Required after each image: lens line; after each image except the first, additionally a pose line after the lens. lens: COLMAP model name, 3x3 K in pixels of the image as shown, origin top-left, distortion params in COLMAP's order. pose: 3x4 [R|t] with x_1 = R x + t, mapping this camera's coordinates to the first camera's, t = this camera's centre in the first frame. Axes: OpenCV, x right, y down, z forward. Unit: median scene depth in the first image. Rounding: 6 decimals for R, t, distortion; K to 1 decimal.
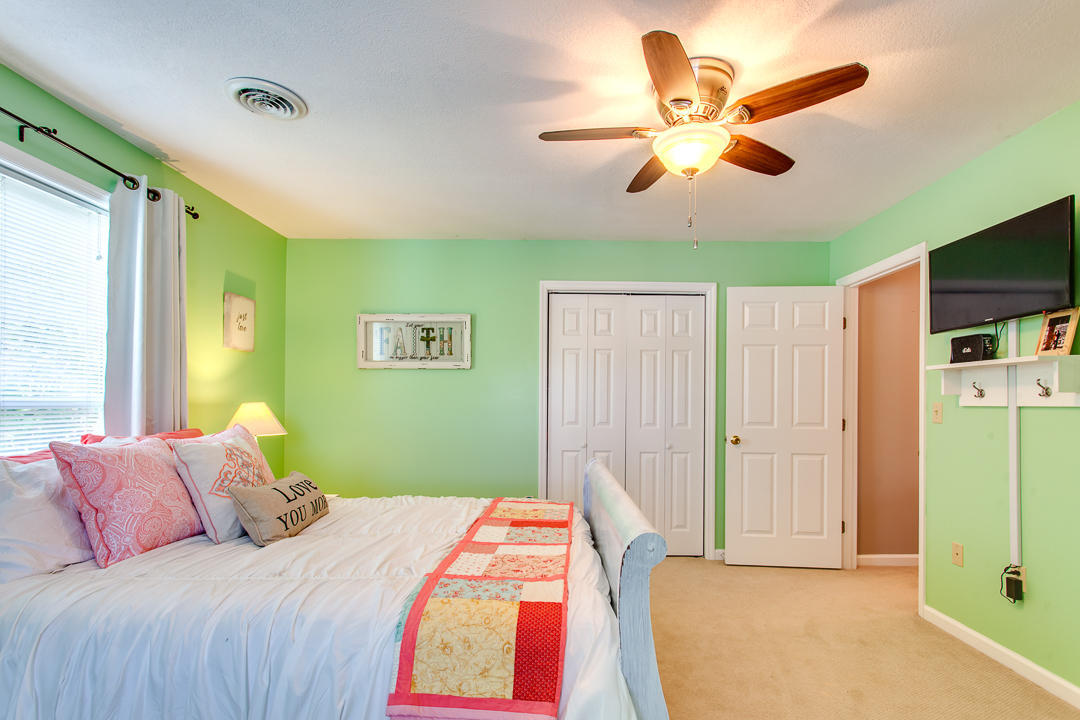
lens RADIAL K [[525.1, 0, 572.2], [0, 525.1, 396.0], [0, 0, 1]] dist [0.006119, 0.000862]
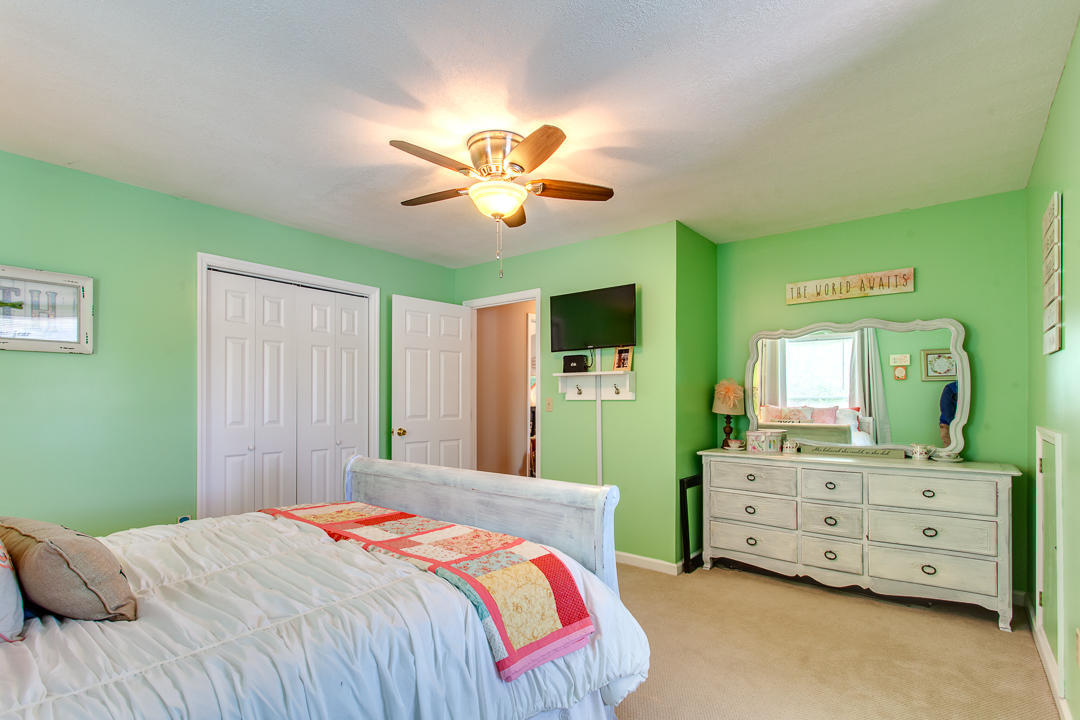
lens RADIAL K [[525.1, 0, 527.7], [0, 525.1, 391.5], [0, 0, 1]] dist [0.006119, 0.000862]
pose [[0.631388, 0.004868, 0.775452, -0.578512], [-0.005236, 0.999984, -0.002015, -0.002443], [-0.775449, -0.002788, 0.631404, 0.121031]]
